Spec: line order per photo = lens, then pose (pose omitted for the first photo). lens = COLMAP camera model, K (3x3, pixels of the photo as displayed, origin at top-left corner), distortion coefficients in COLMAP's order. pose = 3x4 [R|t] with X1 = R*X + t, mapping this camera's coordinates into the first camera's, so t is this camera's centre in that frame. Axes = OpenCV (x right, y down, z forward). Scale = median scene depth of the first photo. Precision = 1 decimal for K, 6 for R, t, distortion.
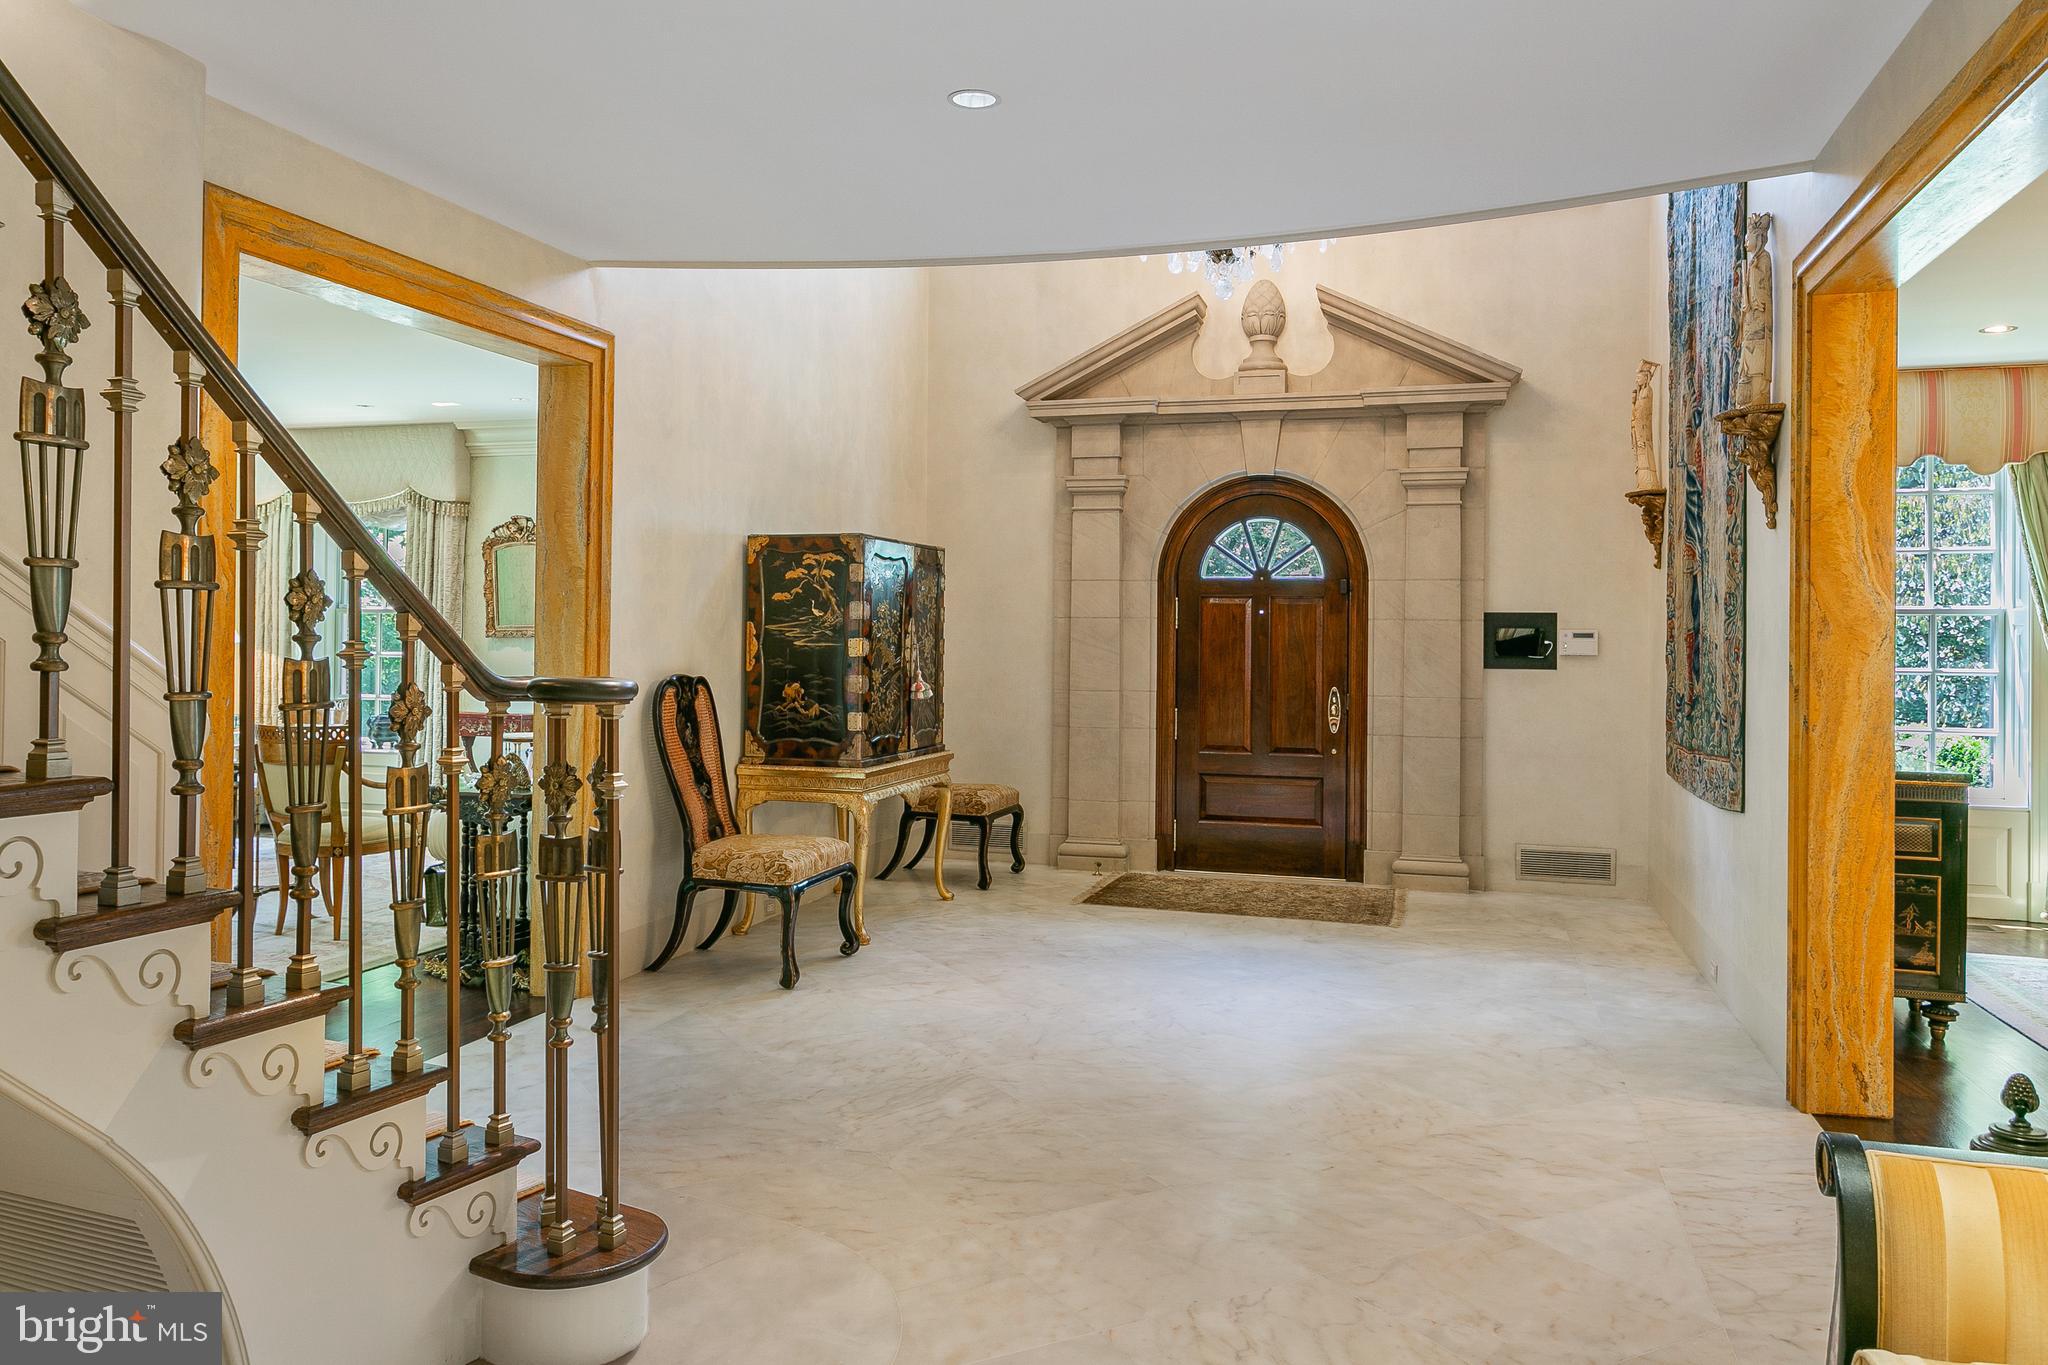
lens RADIAL K [[1497.3, 0, 976.2], [0, 1497.3, 627.6], [0, 0, 1]] dist [0.007580, 0.001458]
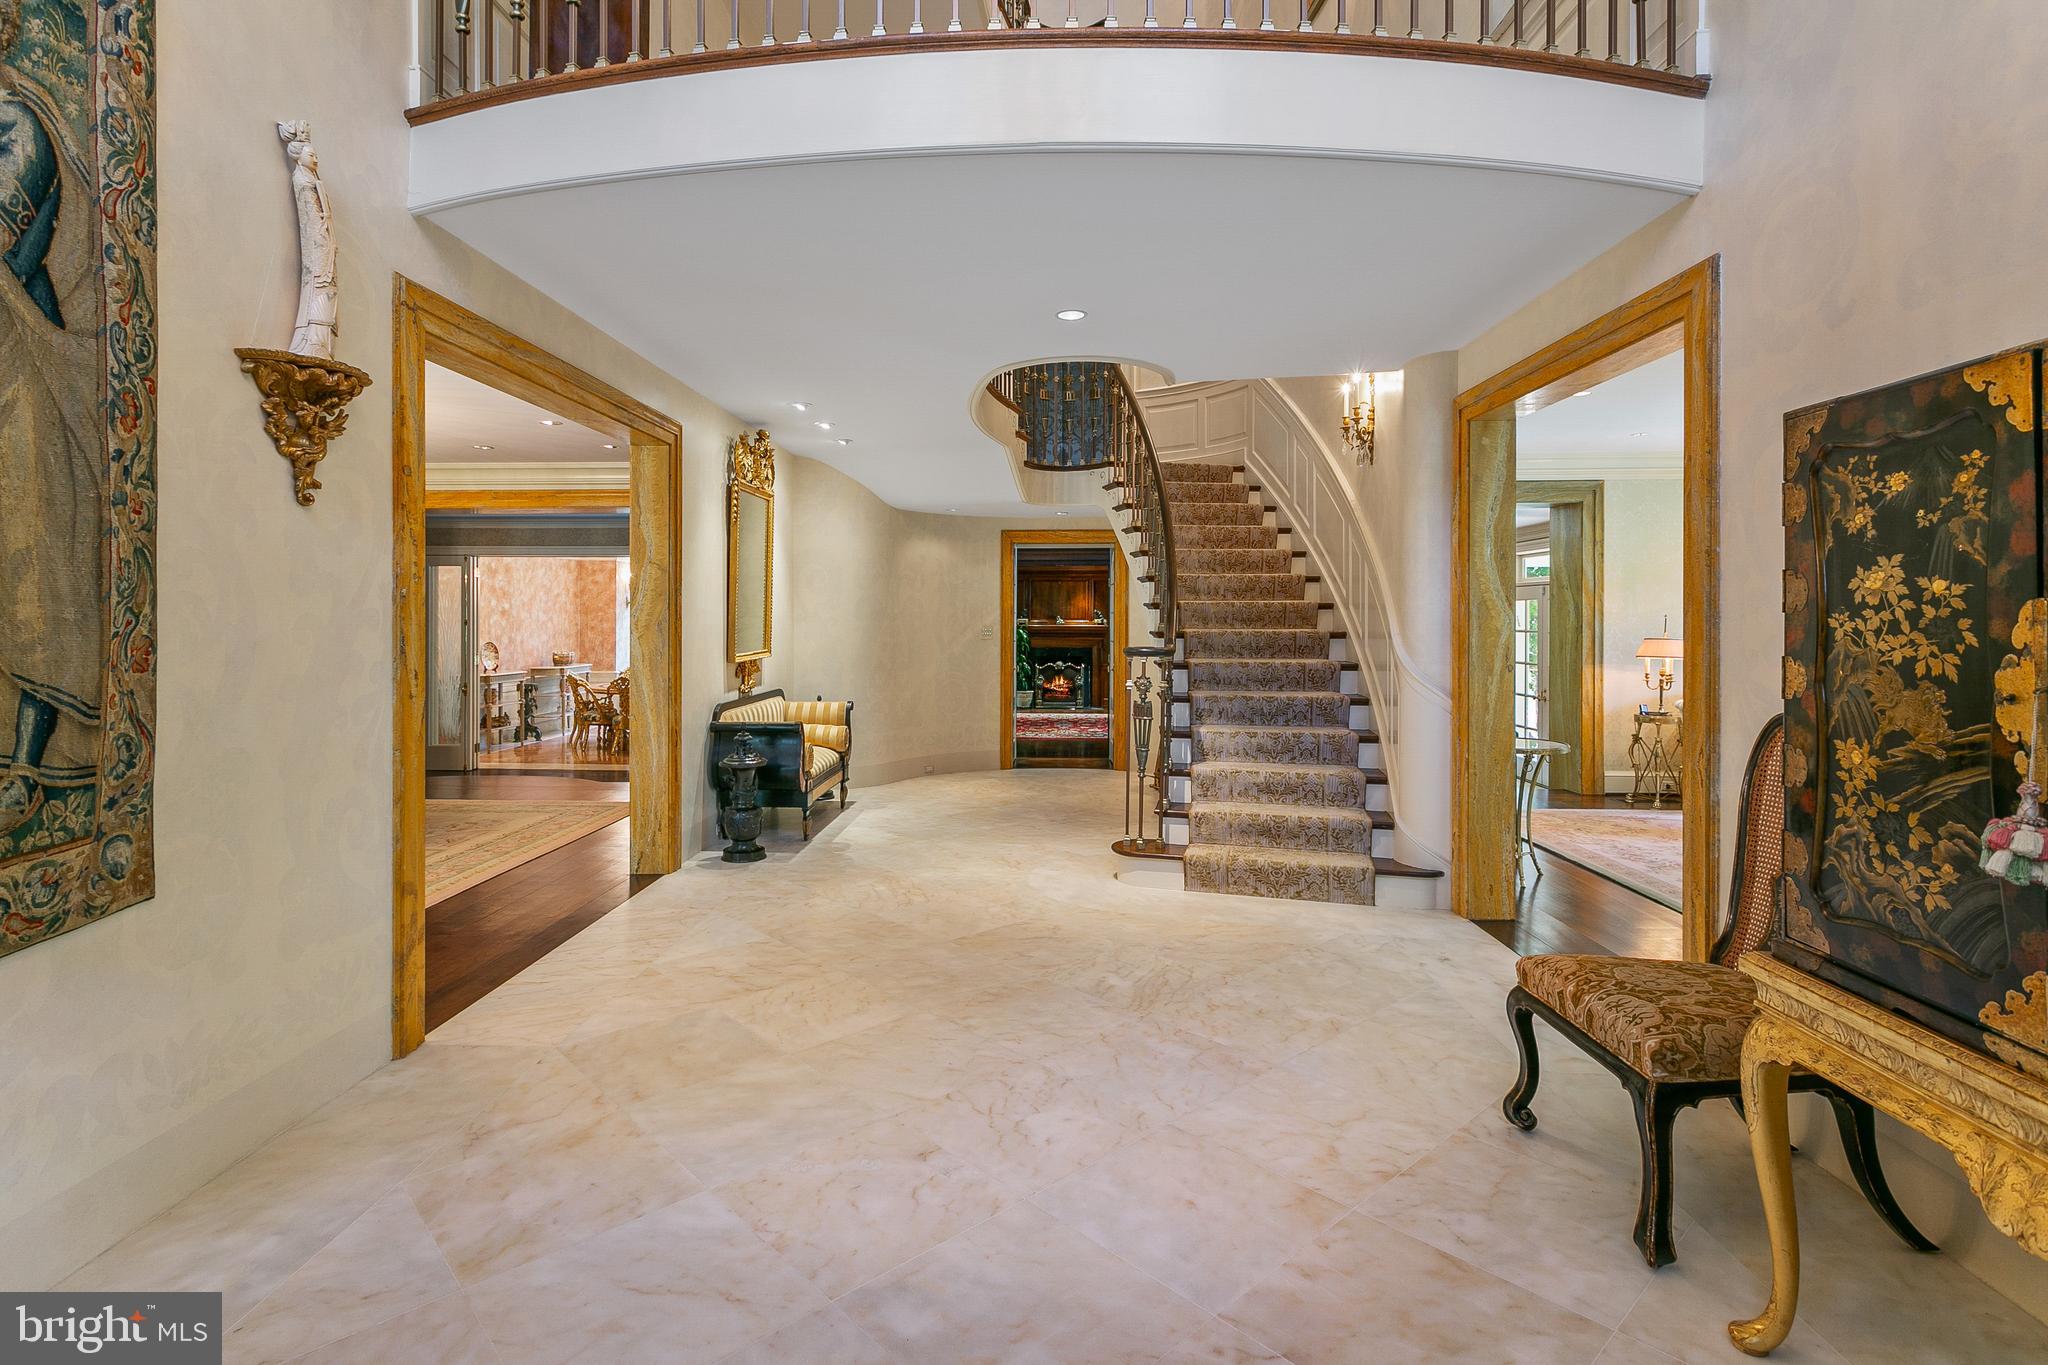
lens RADIAL K [[980.8, 0, 1013.1], [0, 980.8, 620.4], [0, 0, 1]] dist [0.002531, 0.000229]
pose [[-0.961327, -0.011978, -0.275148, 0.228558], [-0.010278, 0.999918, -0.007618, 0.000778], [0.275217, -0.004496, -0.961372, 1.292863]]
